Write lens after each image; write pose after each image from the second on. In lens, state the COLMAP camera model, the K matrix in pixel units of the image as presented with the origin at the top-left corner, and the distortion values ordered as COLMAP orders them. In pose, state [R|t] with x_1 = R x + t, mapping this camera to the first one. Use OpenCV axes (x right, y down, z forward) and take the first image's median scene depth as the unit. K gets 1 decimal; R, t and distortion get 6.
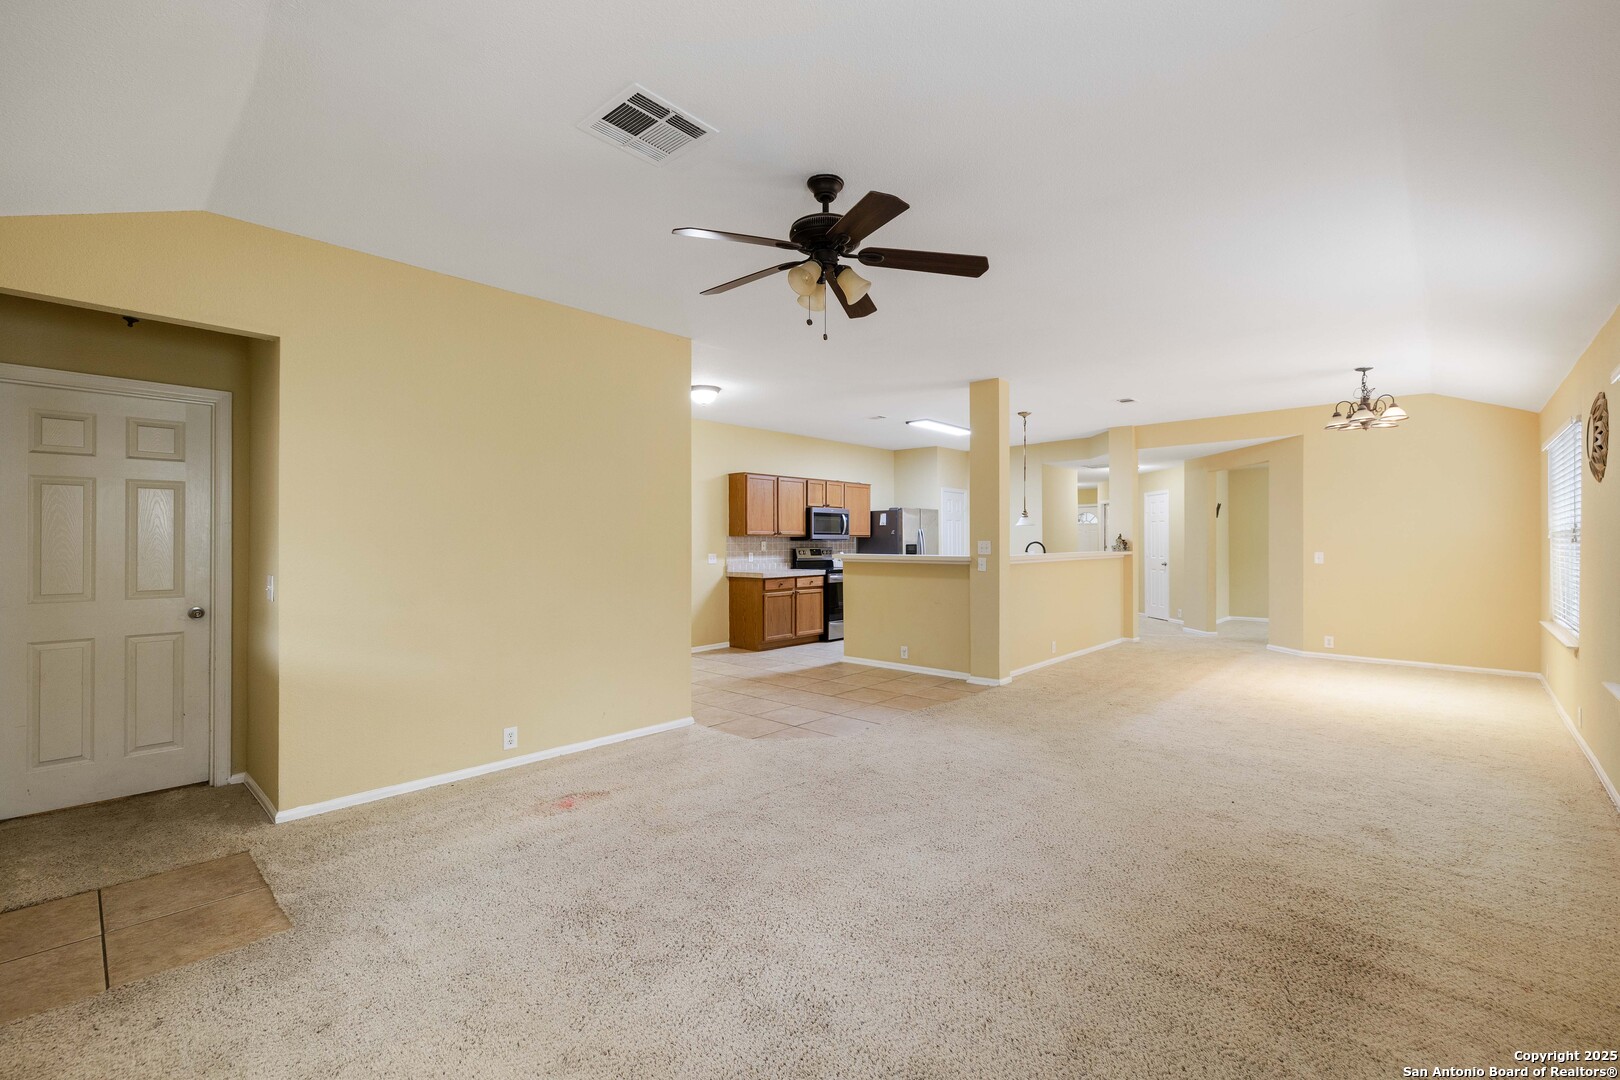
lens RADIAL K [[698.8, 0, 812.1], [0, 698.8, 531.3], [0, 0, 1]] dist [-0.002433, -0.000049]
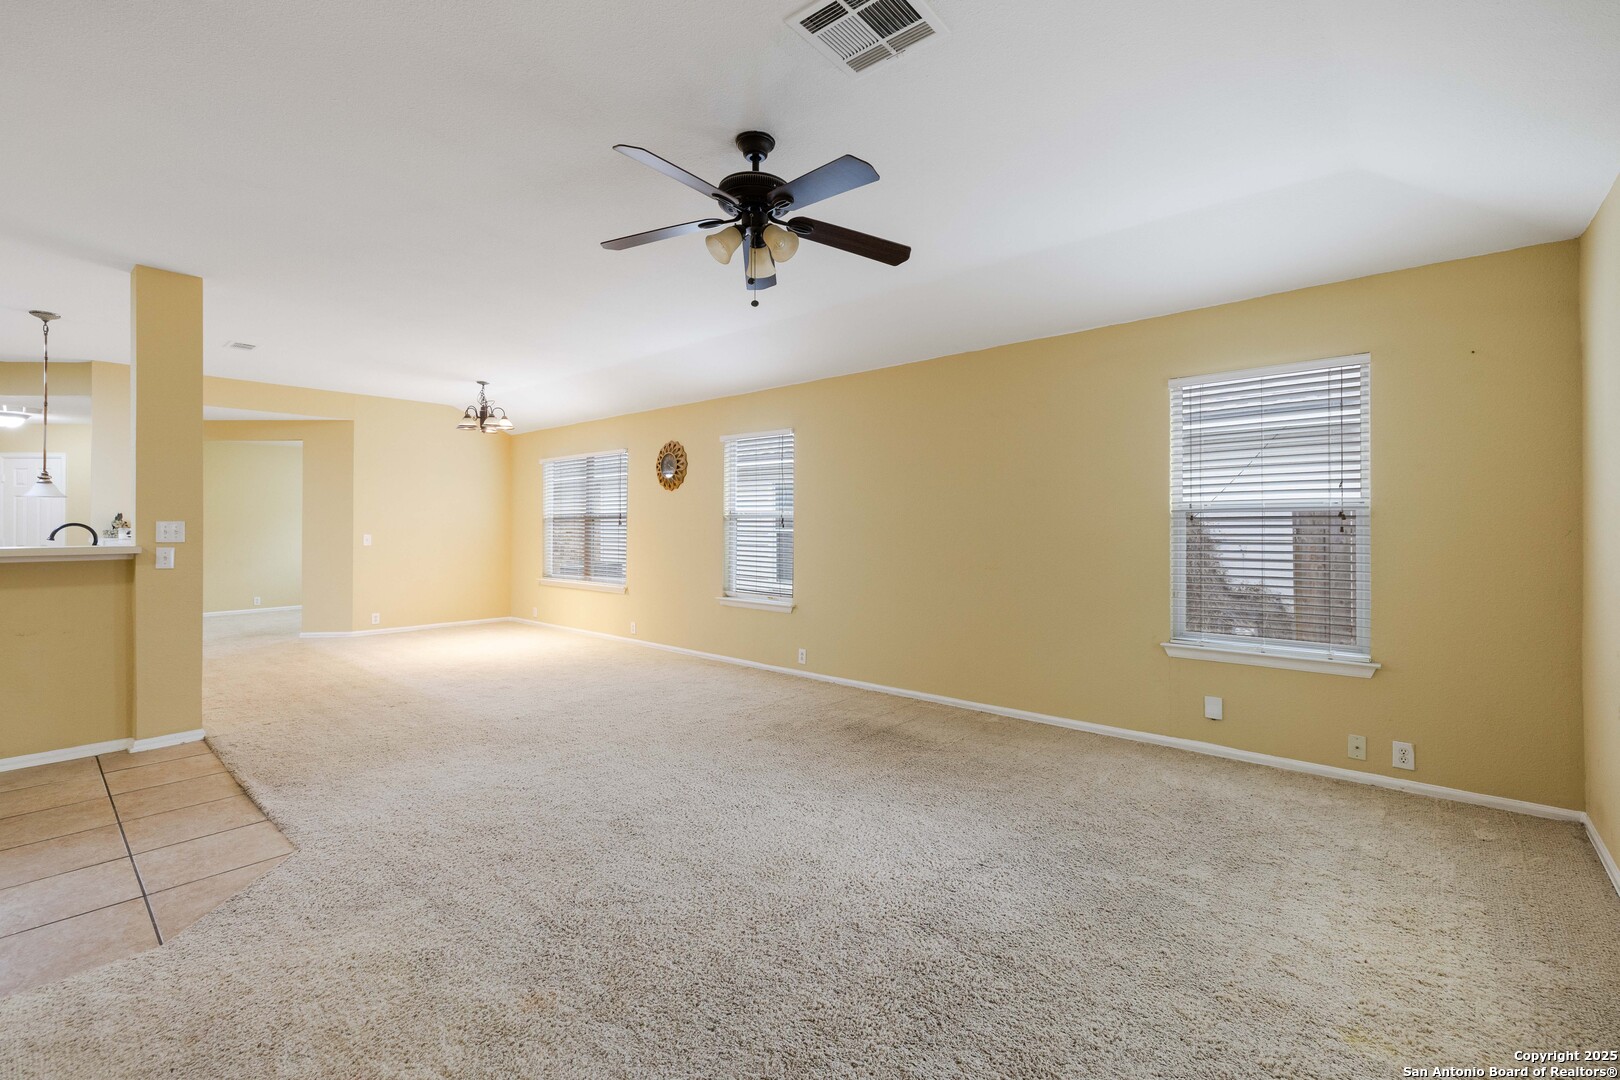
lens RADIAL K [[691.4, 0, 817.0], [0, 691.4, 516.7], [0, 0, 1]] dist [0.000155, 0.000128]
pose [[-0.031159, 0.013557, 0.999422, -0.288591], [-0.012437, 0.999825, -0.013950, 0.007511], [-0.999437, -0.012864, -0.030985, 0.297863]]
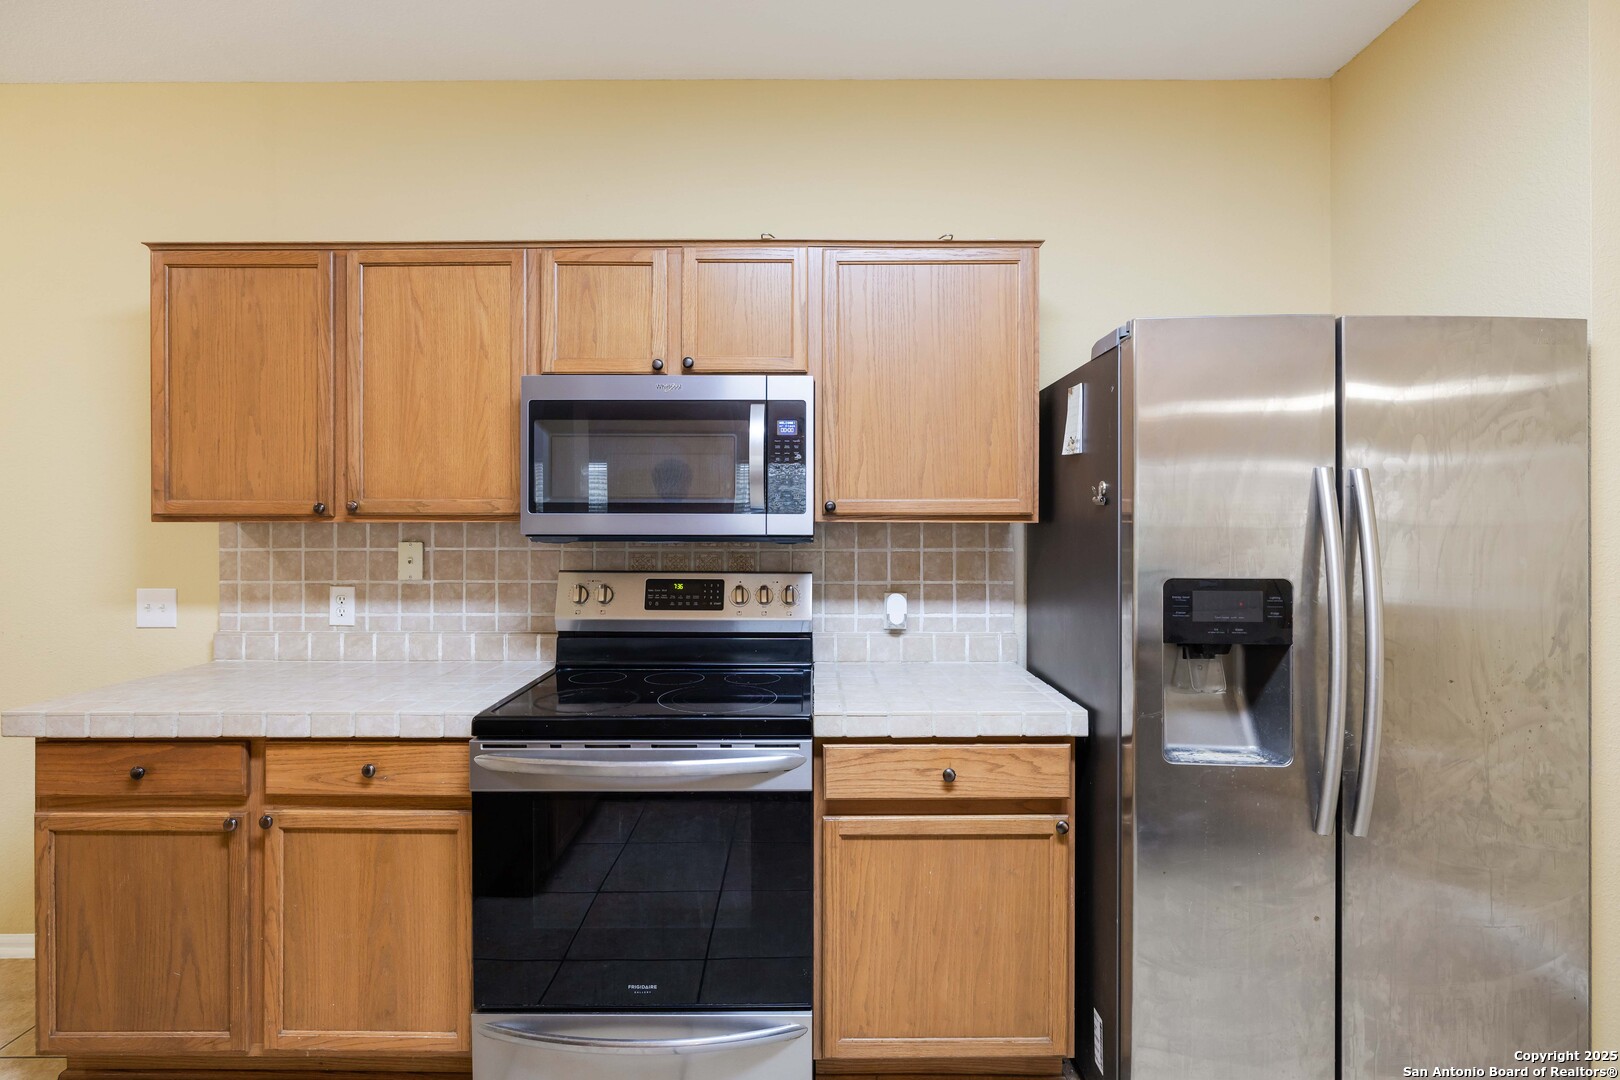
lens RADIAL K [[773.2, 0, 809.2], [0, 773.2, 522.1], [0, 0, 1]] dist [-0.005235, -0.000263]
pose [[0.674612, 0.004806, -0.738156, 0.222190], [0.008841, 0.999854, 0.014589, 0.004910], [0.738119, -0.016368, 0.674472, 0.934317]]
